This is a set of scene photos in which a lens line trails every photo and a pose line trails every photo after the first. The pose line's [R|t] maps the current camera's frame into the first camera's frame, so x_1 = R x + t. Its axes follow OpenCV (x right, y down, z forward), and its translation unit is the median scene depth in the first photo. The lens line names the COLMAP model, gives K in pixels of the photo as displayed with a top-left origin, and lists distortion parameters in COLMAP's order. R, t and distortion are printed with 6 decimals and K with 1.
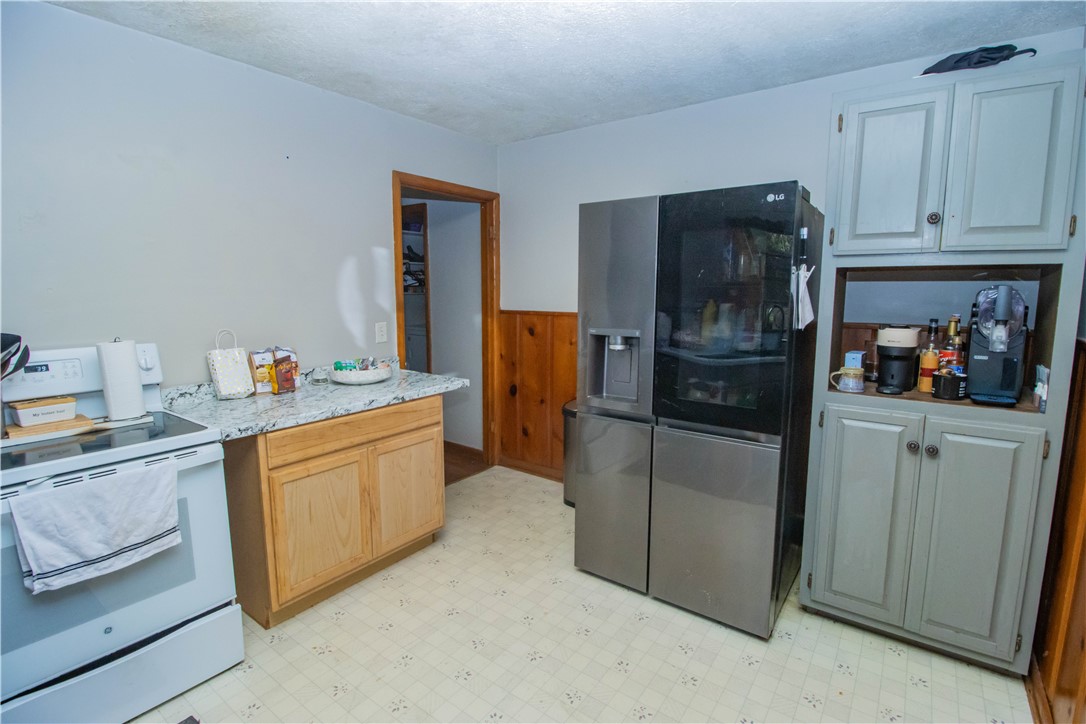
lens RADIAL K [[511.0, 0, 556.8], [0, 511.0, 357.2], [0, 0, 1]] dist [0.001363, -0.011129]
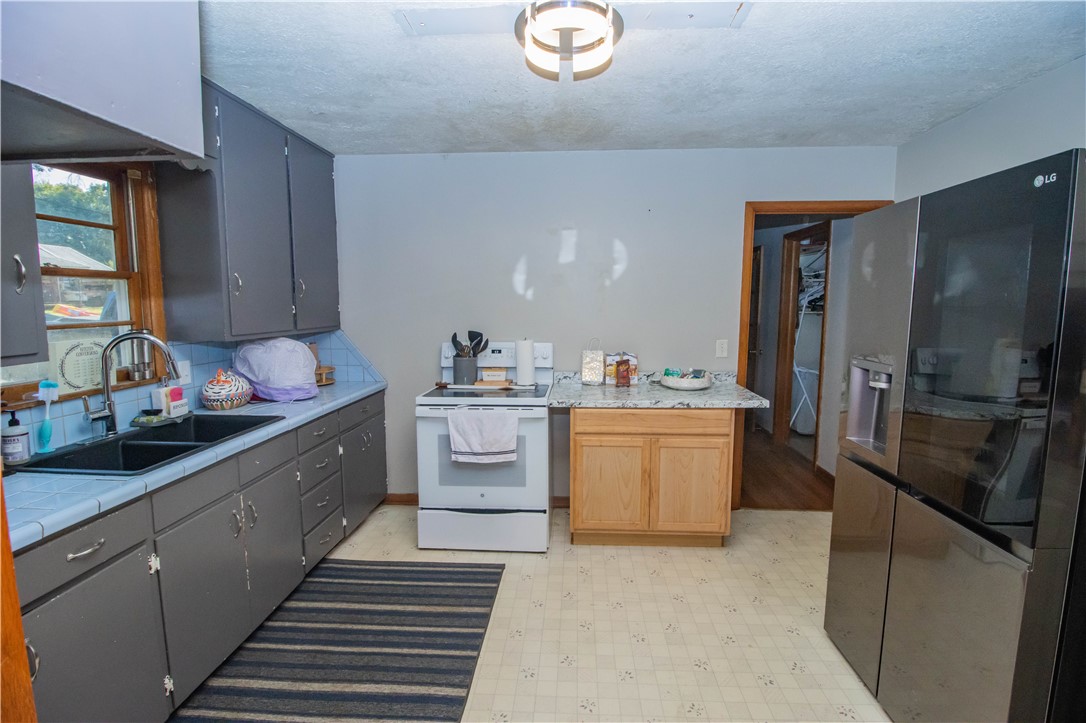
lens RADIAL K [[505.5, 0, 553.3], [0, 505.5, 360.1], [0, 0, 1]] dist [0.001611, -0.000158]
pose [[0.547063, 0.093031, -0.831906, 0.516731], [-0.113597, 0.992862, 0.036329, -0.029986], [0.829348, 0.074627, 0.553726, 0.113794]]
